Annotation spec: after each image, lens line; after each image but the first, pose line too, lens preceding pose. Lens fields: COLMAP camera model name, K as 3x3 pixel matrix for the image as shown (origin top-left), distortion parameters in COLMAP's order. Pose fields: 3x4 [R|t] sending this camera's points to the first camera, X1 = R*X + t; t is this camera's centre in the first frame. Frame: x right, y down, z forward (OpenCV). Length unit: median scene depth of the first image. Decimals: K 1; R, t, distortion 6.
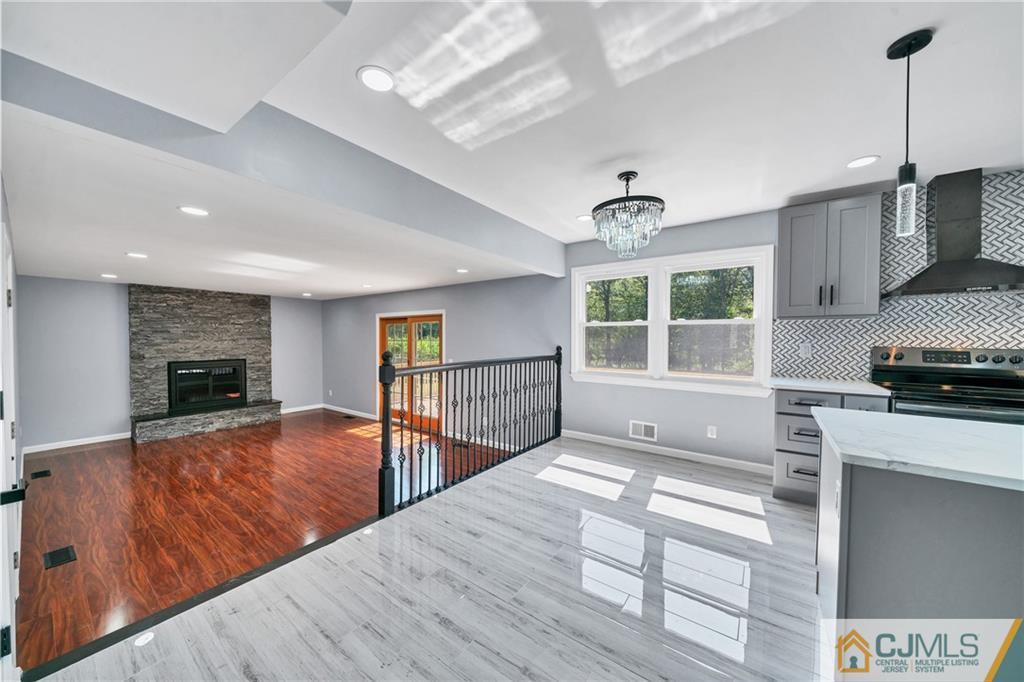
lens RADIAL K [[354.6, 0, 506.9], [0, 354.6, 343.7], [0, 0, 1]] dist [-0.002638, -0.000103]
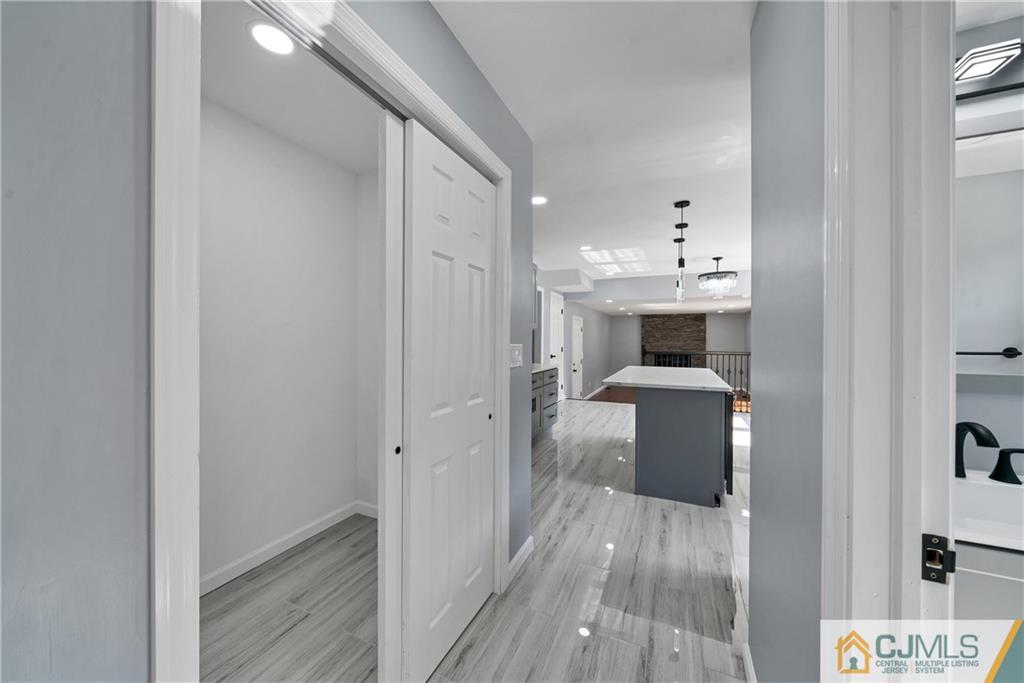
lens RADIAL K [[357.4, 0, 507.5], [0, 357.4, 337.5], [0, 0, 1]] dist [-0.002816, 0.000080]
pose [[0.191851, -0.004844, -0.981412, 0.922949], [-0.021356, 0.999730, -0.009110, 0.009692], [0.981192, 0.022707, 0.191696, -0.237797]]
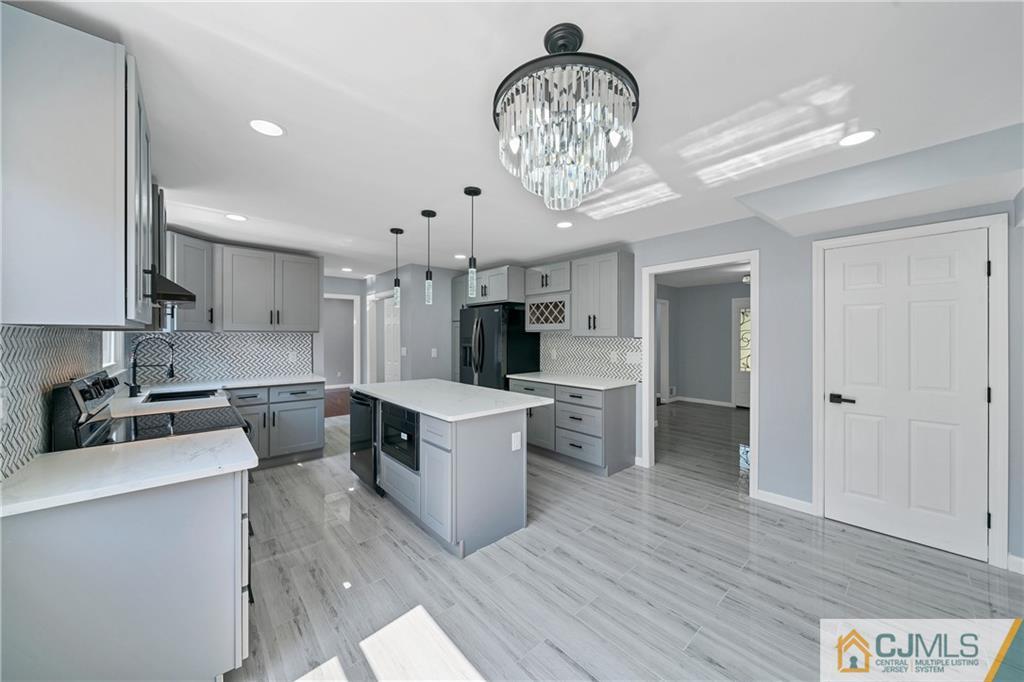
lens RADIAL K [[341.5, 0, 512.0], [0, 341.5, 341.0], [0, 0, 1]] dist [-0.002262, -0.000077]
pose [[-0.976526, -0.008525, 0.215232, 0.136228], [-0.002187, 0.999557, 0.029667, -0.032678], [-0.215390, 0.028500, -0.976112, 0.649200]]
